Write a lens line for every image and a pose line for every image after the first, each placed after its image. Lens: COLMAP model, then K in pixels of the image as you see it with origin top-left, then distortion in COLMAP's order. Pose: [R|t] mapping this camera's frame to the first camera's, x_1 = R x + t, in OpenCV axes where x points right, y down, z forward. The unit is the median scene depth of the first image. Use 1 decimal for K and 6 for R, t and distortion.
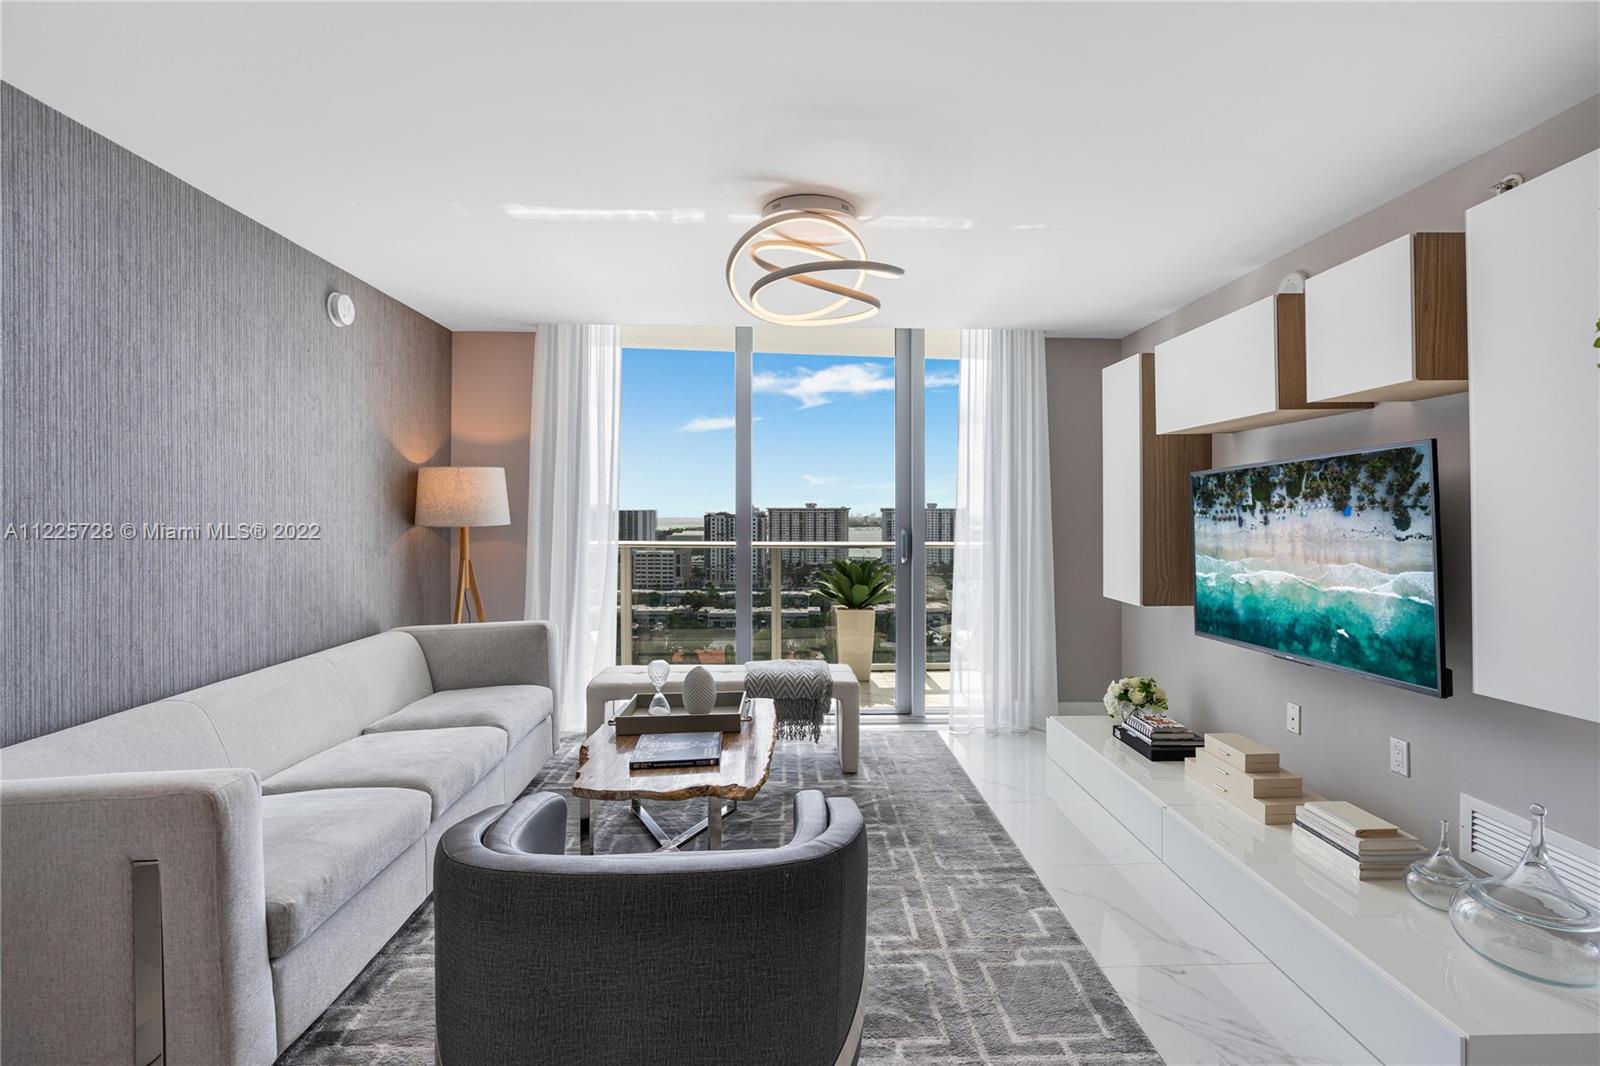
lens RADIAL K [[757.6, 0, 808.7], [0, 757.6, 482.4], [0, 0, 1]] dist [-0.005553, 0.002423]
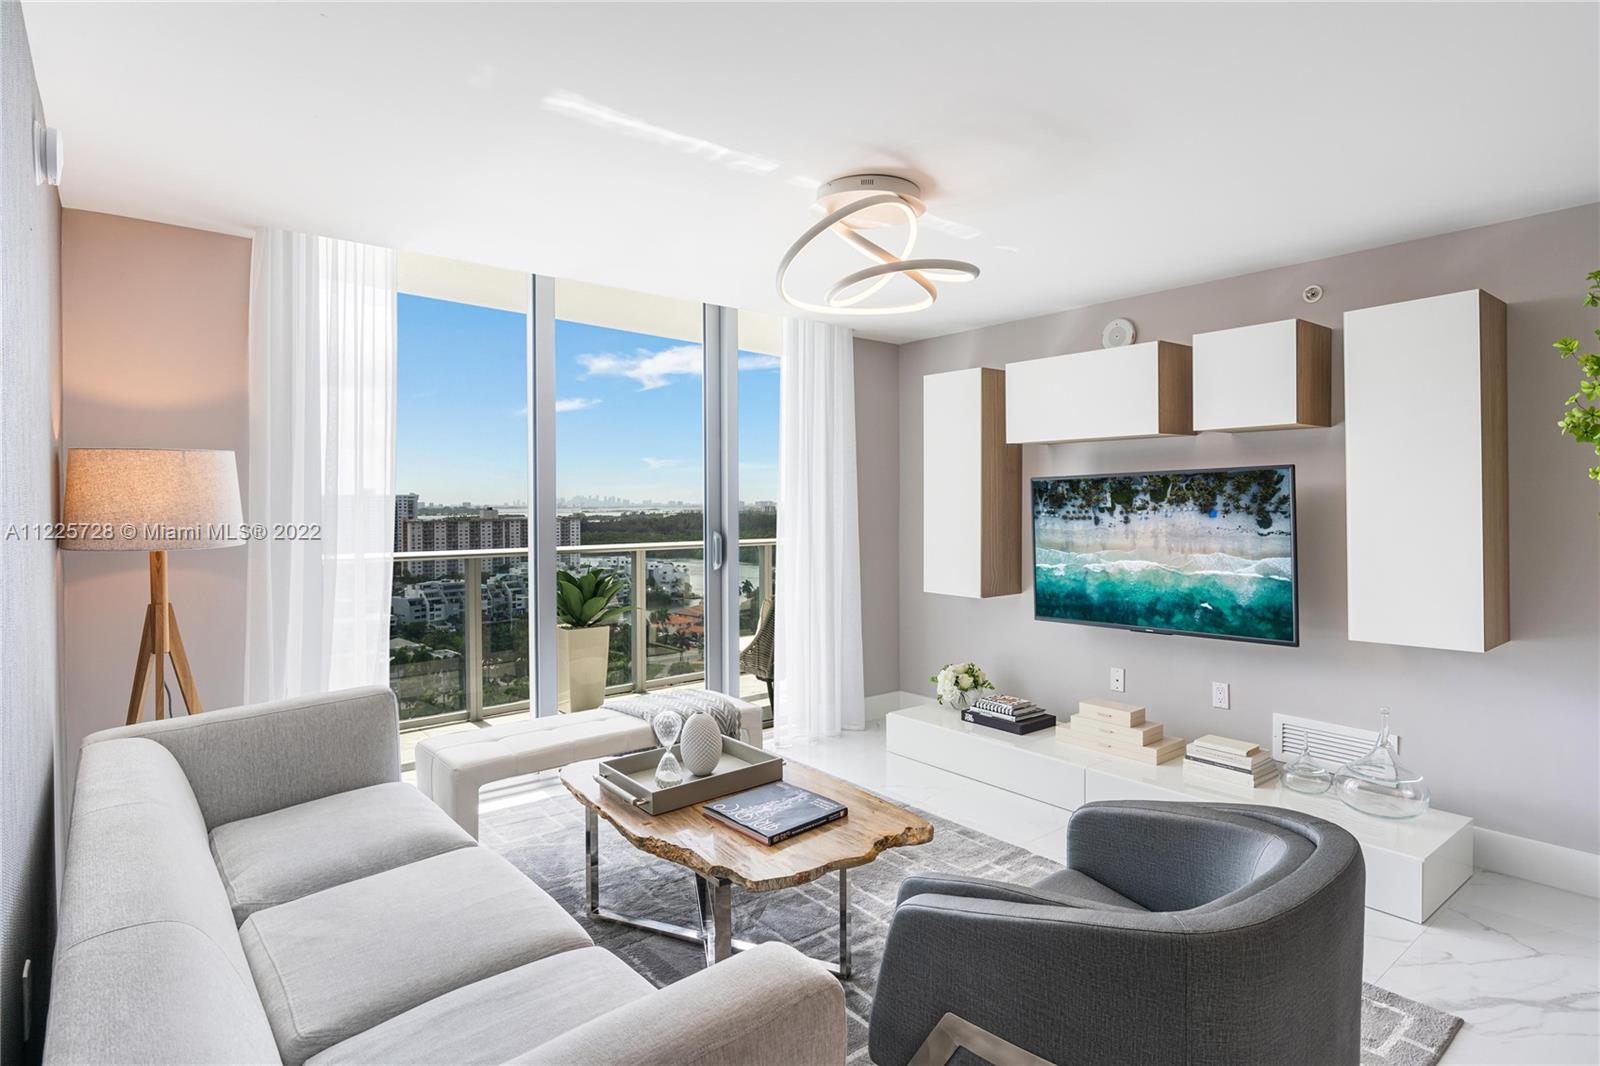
lens RADIAL K [[855.5, 0, 810.8], [0, 855.5, 459.4], [0, 0, 1]] dist [-0.006805, 0.002847]
pose [[0.790232, 0.025820, 0.612264, -0.637794], [-0.021490, 0.999665, -0.014421, -0.016603], [-0.612431, -0.001761, 0.790522, 0.210185]]
